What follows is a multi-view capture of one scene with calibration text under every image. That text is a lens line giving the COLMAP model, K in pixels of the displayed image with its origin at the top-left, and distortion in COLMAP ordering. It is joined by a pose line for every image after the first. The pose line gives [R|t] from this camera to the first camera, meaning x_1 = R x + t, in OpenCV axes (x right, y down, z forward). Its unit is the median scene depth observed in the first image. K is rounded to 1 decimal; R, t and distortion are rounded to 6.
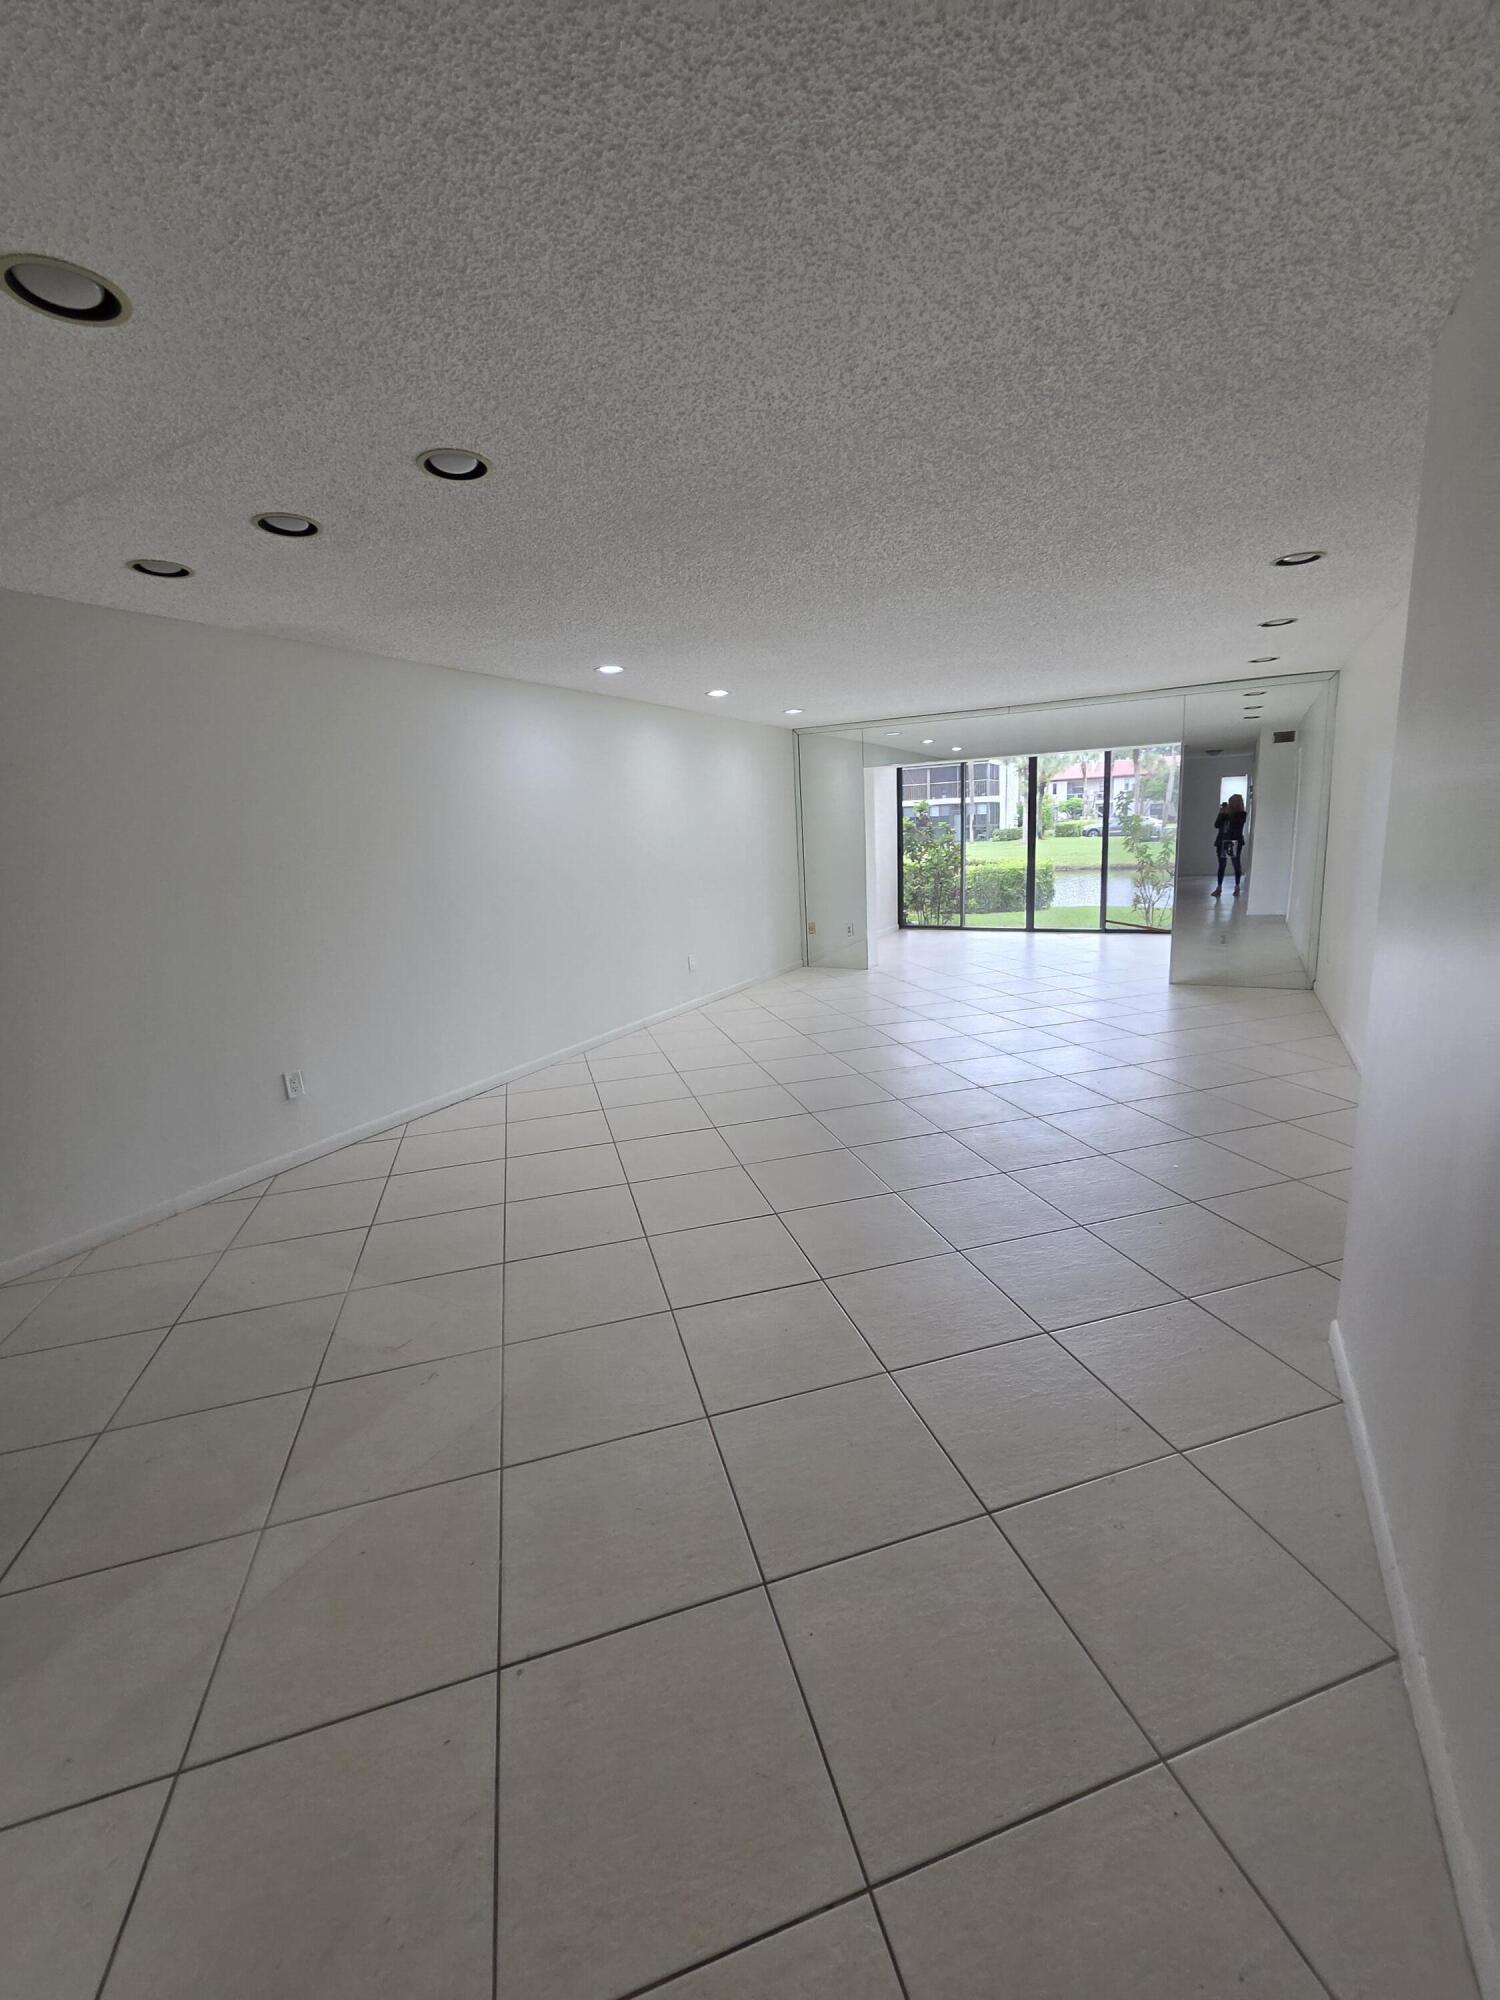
lens RADIAL K [[814.7, 0, 762.3], [0, 814.7, 1008.4], [0, 0, 1]] dist [0.000312, 0.000010]
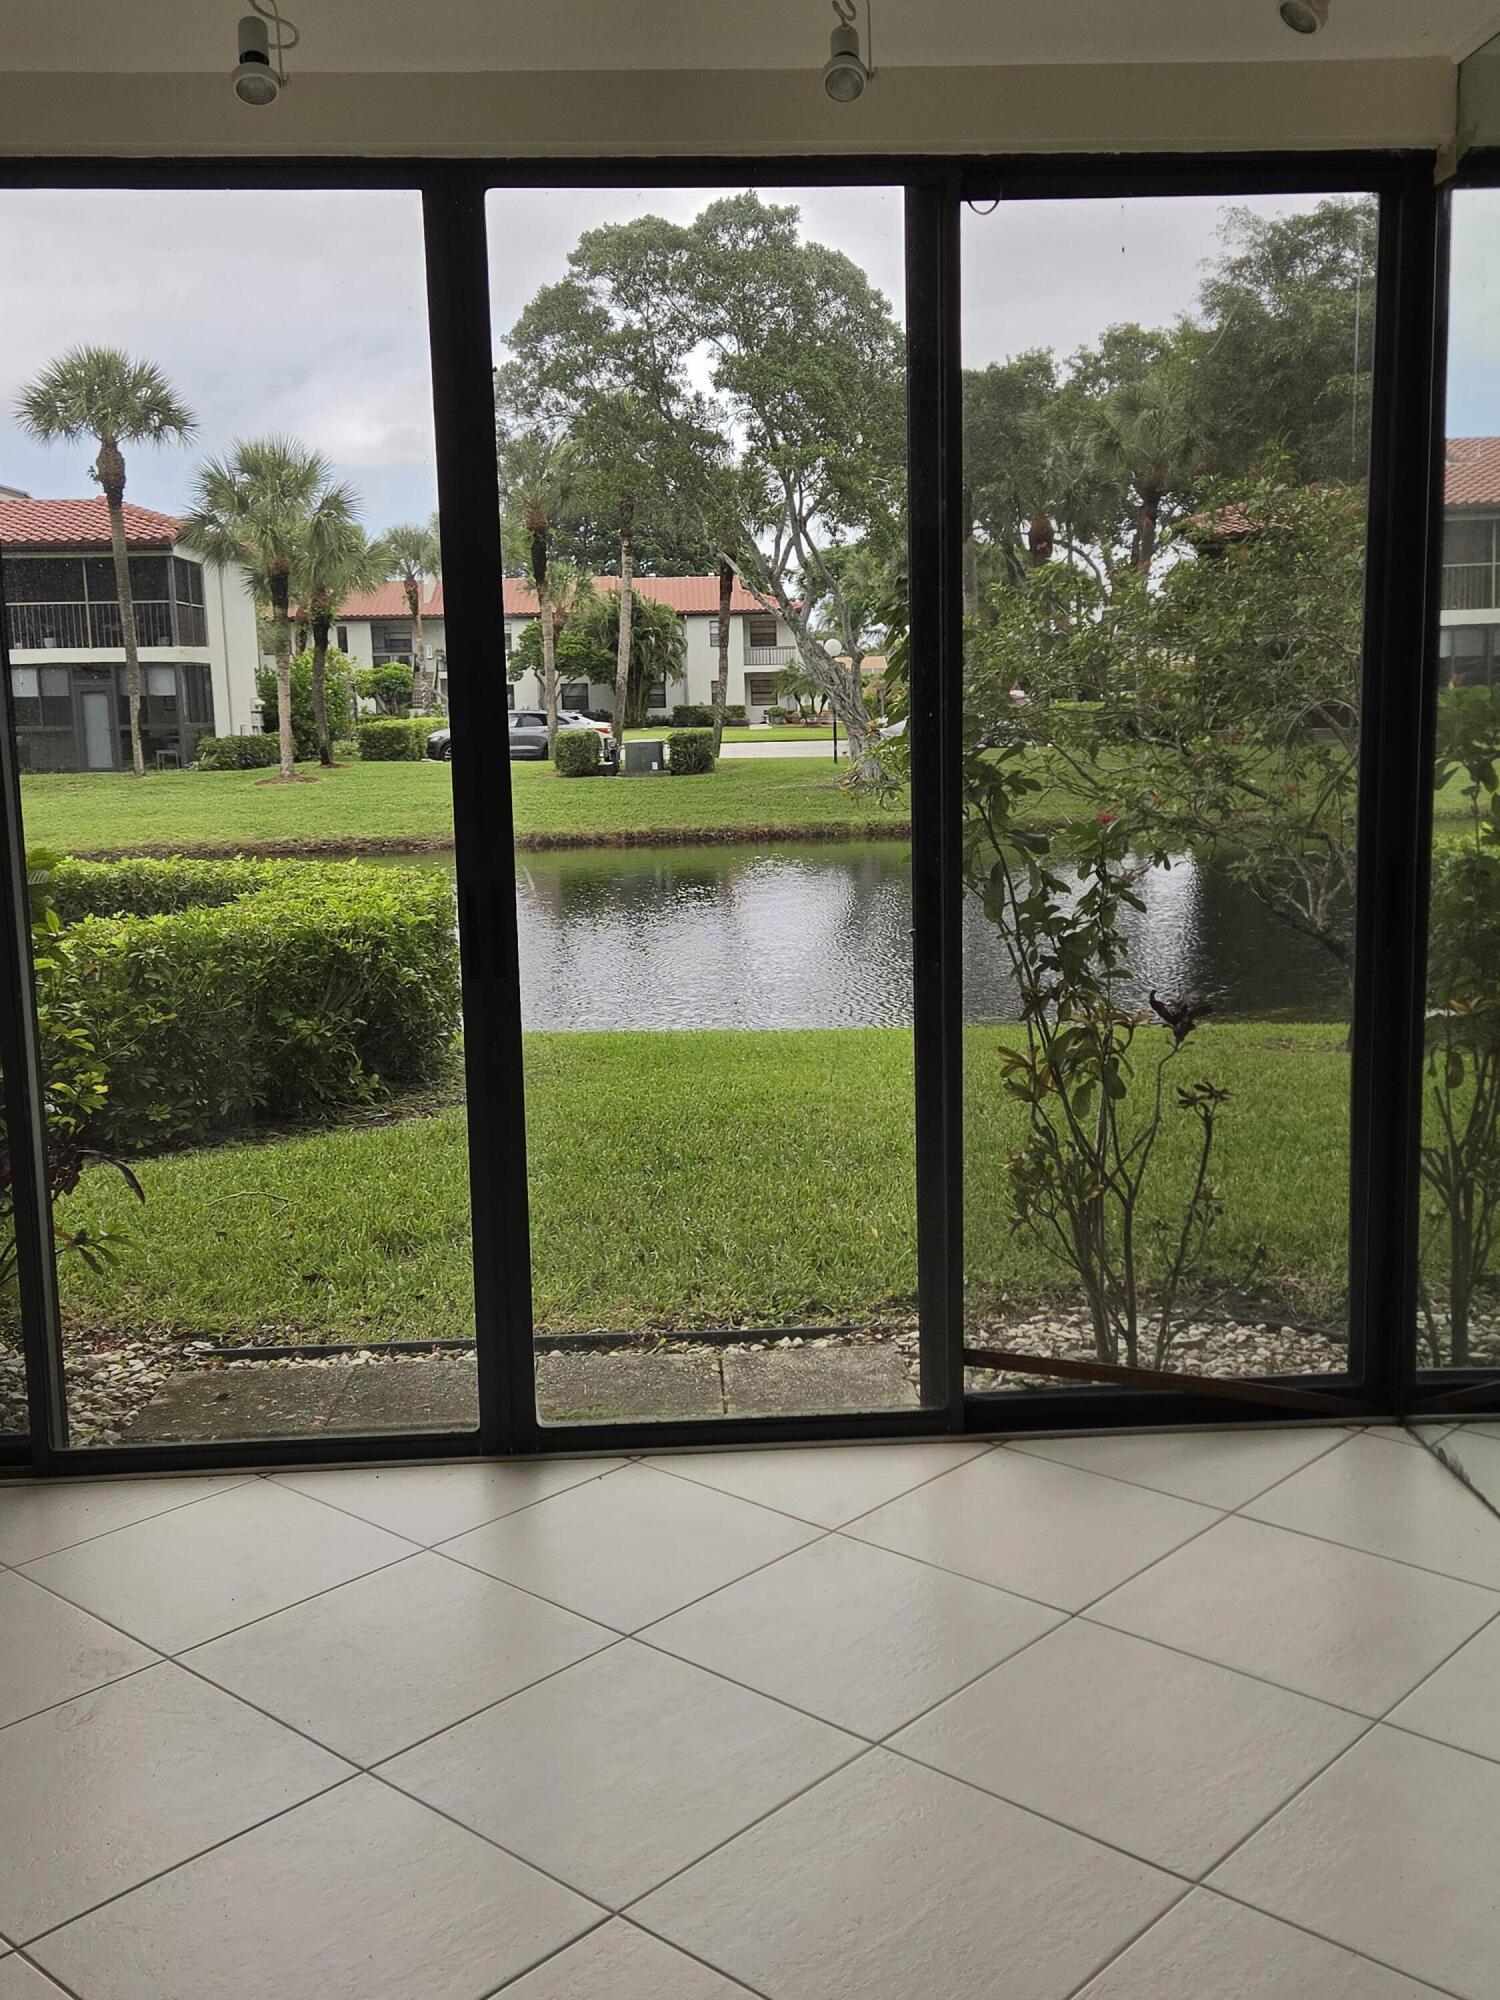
lens RADIAL K [[1909.3, 0, 755.6], [0, 1909.3, 998.9], [0, 0, 1]] dist [0.015334, 0.000000]
pose [[0.851408, -0.054402, 0.521676, 0.042302], [0.095068, 0.994138, -0.051485, -0.034802], [-0.515817, 0.093430, 0.851589, 0.150043]]
